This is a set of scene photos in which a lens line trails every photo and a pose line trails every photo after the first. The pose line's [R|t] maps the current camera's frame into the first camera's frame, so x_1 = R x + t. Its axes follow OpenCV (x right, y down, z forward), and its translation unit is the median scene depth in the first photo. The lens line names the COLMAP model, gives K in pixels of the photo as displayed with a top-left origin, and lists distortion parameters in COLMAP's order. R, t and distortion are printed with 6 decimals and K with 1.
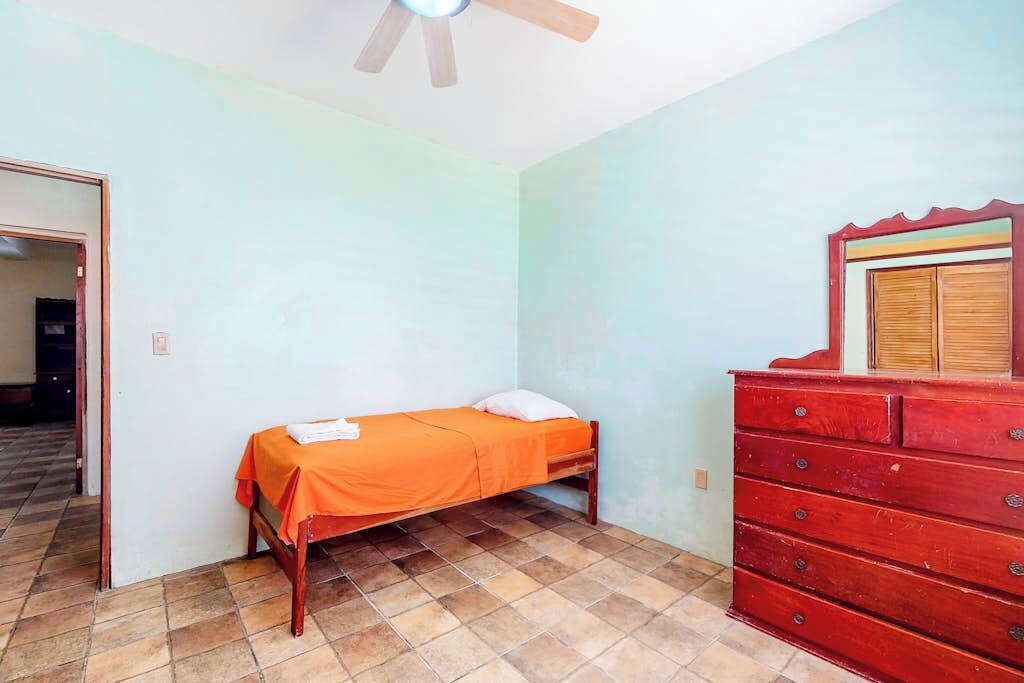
lens RADIAL K [[455.6, 0, 512.4], [0, 455.6, 344.3], [0, 0, 1]] dist [0.000913, 0.000073]
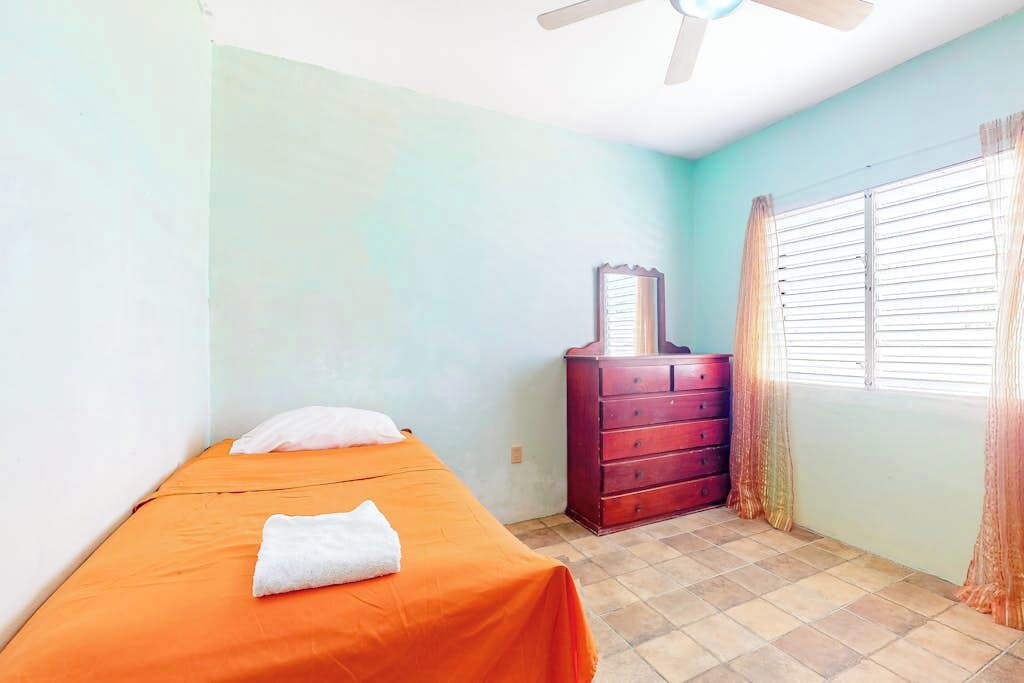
lens RADIAL K [[527.0, 0, 512.0], [0, 527.0, 341.5], [0, 0, 1]] dist [0.000959, 0.000037]
pose [[0.172584, -0.006791, 0.984971, -1.203231], [-0.003638, 0.999965, 0.007532, -0.000865], [-0.984988, -0.004884, 0.172553, 1.051910]]
